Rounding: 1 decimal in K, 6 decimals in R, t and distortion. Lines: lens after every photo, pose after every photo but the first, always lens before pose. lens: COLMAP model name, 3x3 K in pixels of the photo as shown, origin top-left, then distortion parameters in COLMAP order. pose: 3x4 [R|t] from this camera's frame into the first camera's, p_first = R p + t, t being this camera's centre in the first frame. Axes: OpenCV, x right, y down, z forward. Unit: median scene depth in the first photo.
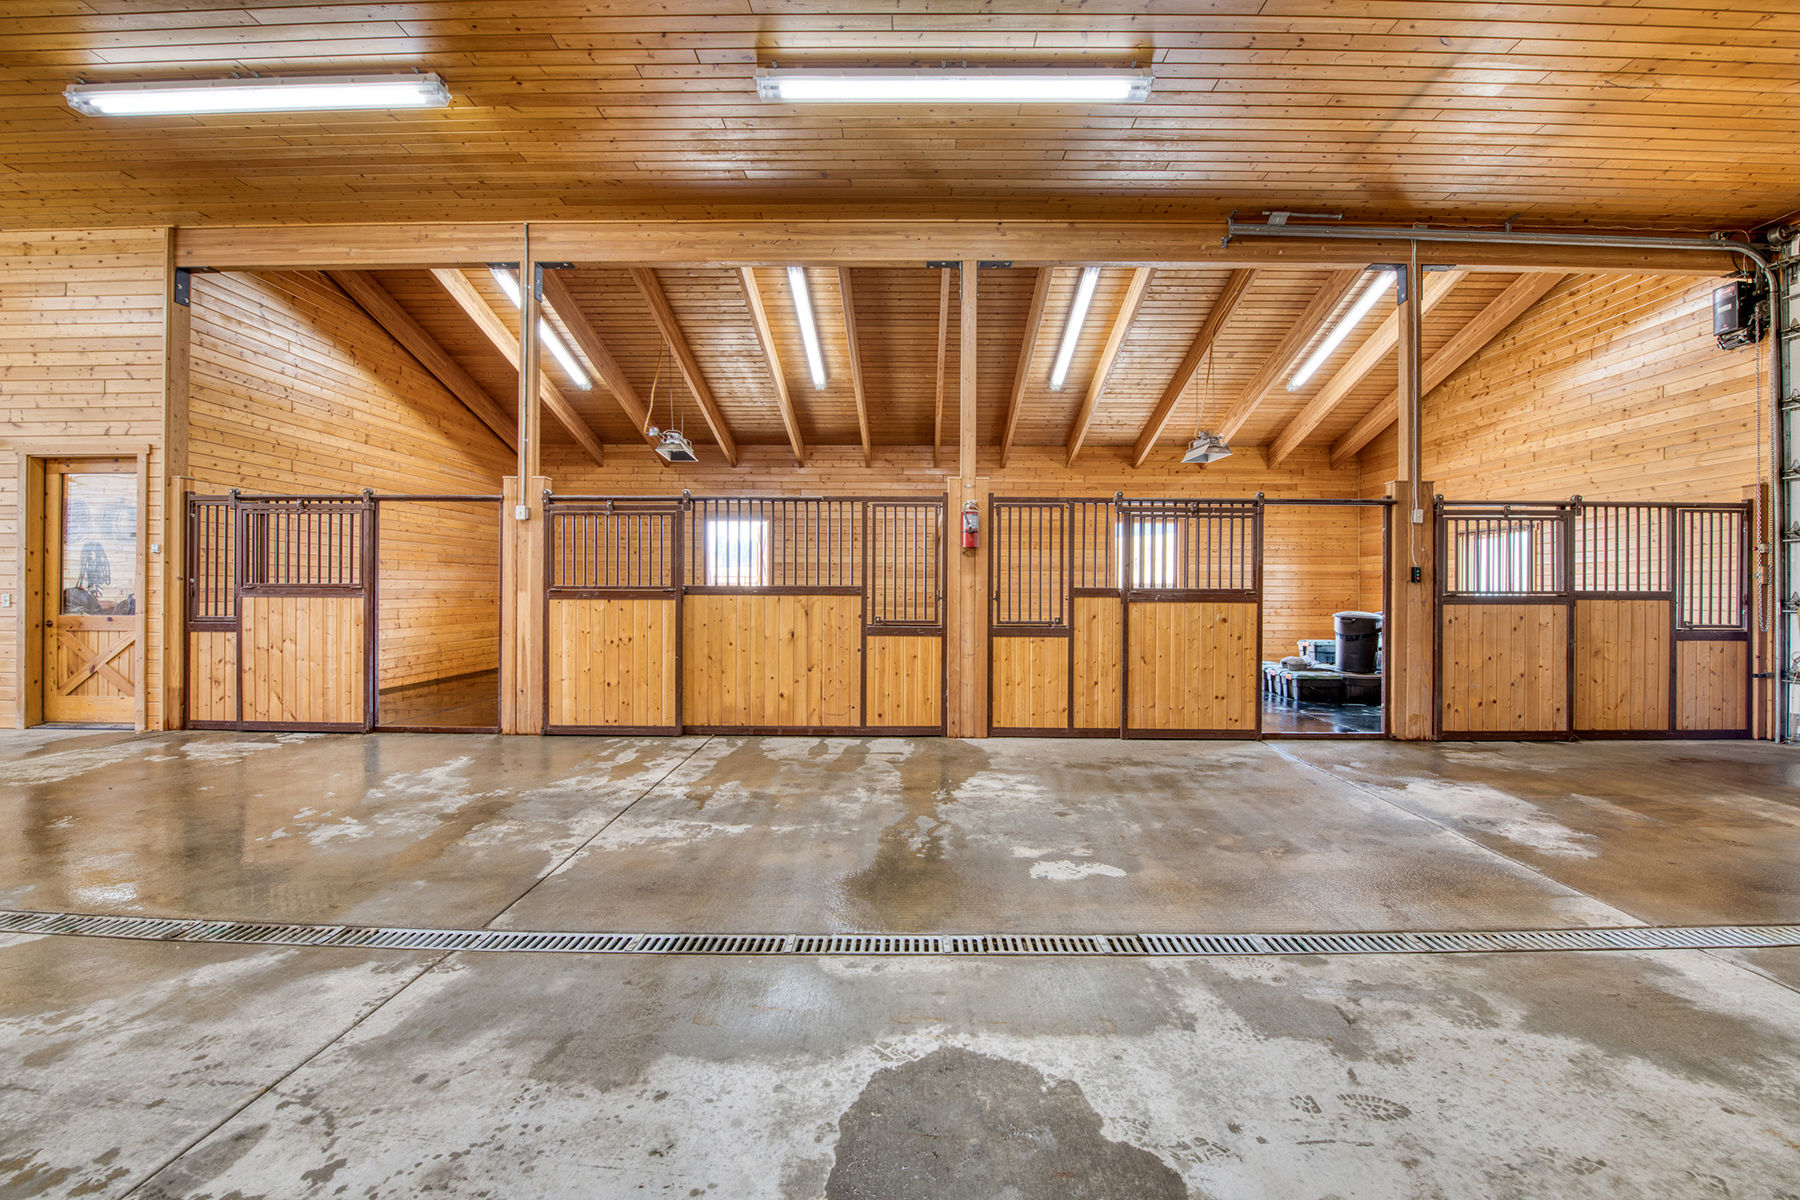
lens RADIAL K [[721.0, 0, 901.4], [0, 721.0, 587.4], [0, 0, 1]] dist [-0.020949, -0.000027]
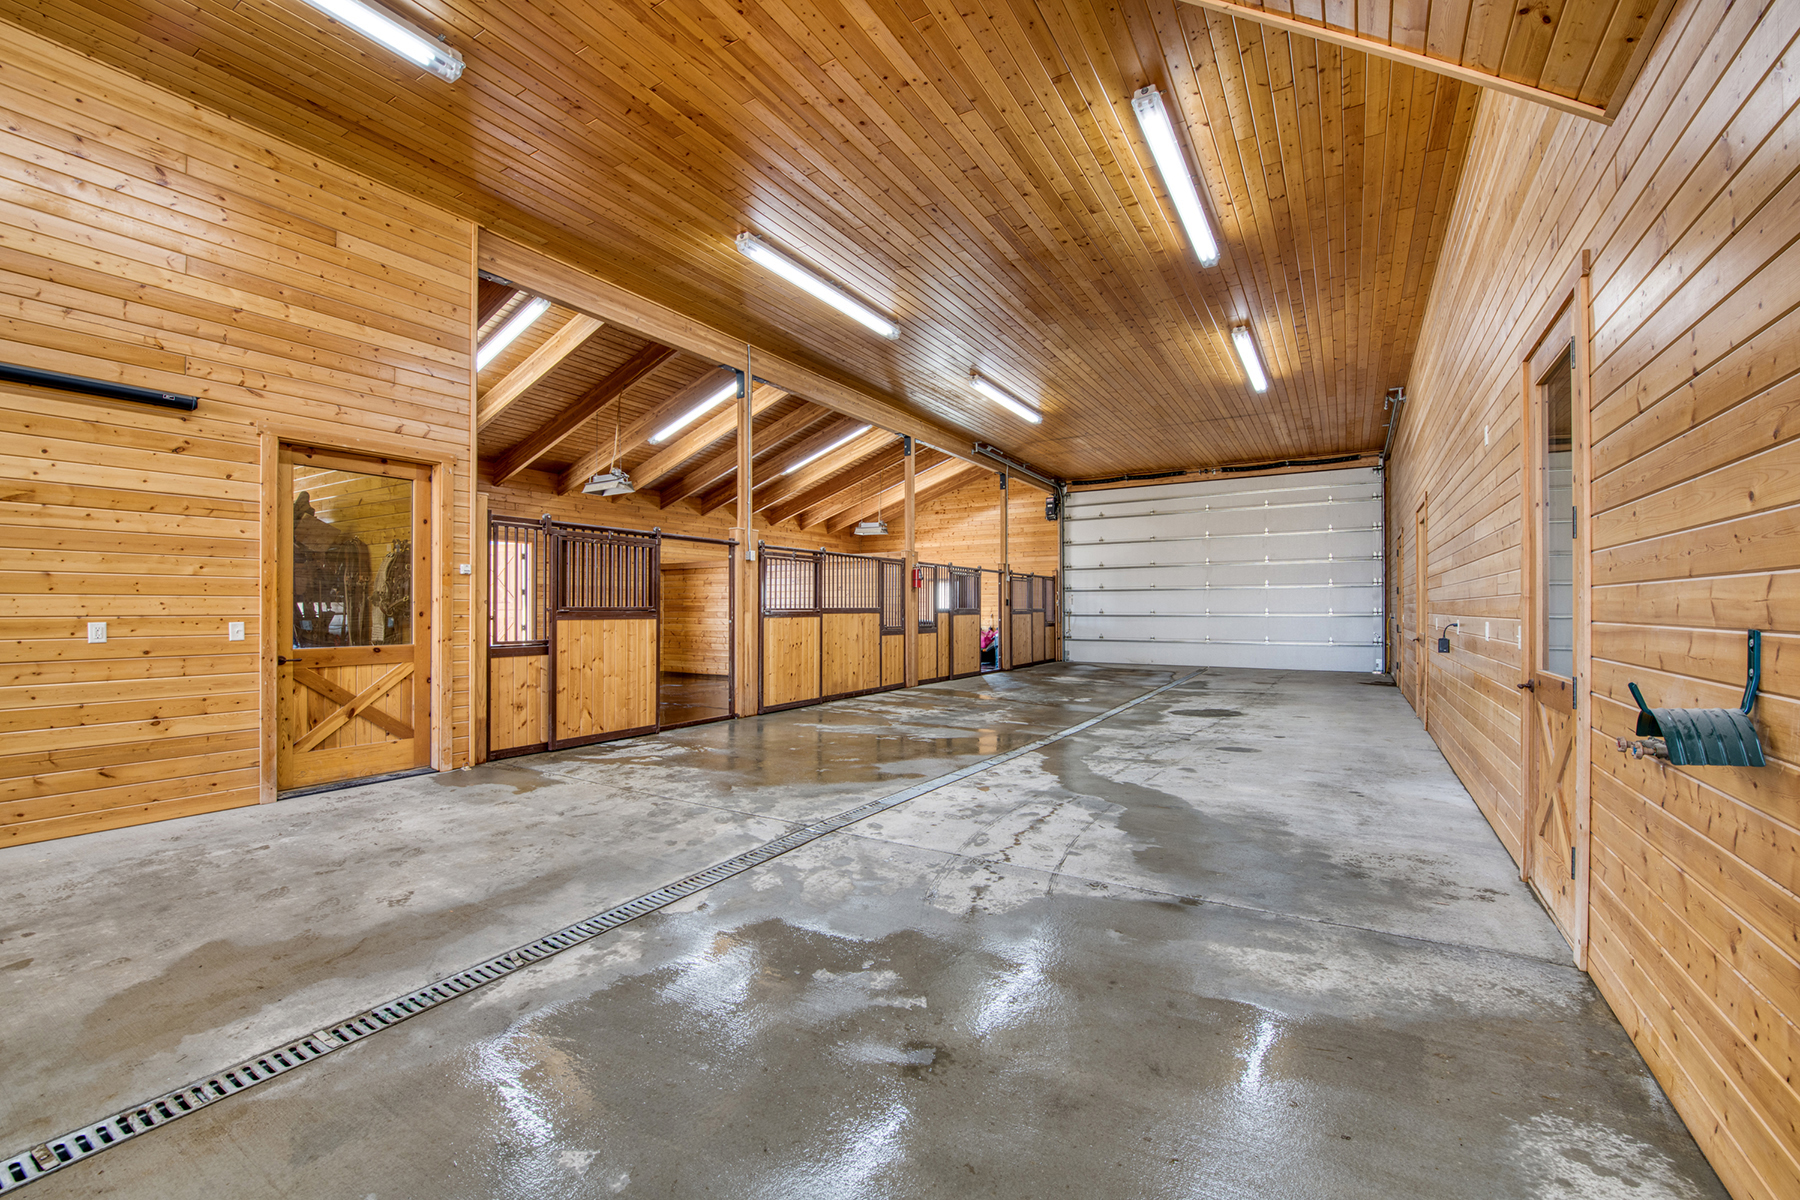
lens RADIAL K [[733.8, 0, 900.0], [0, 733.8, 600.0], [0, 0, 1]] dist [0.000038, -0.000011]
pose [[0.516002, 0.005646, 0.856569, -1.569767], [0.000333, 0.999977, -0.006792, -0.008548], [-0.856587, 0.003790, 0.515988, 0.019784]]
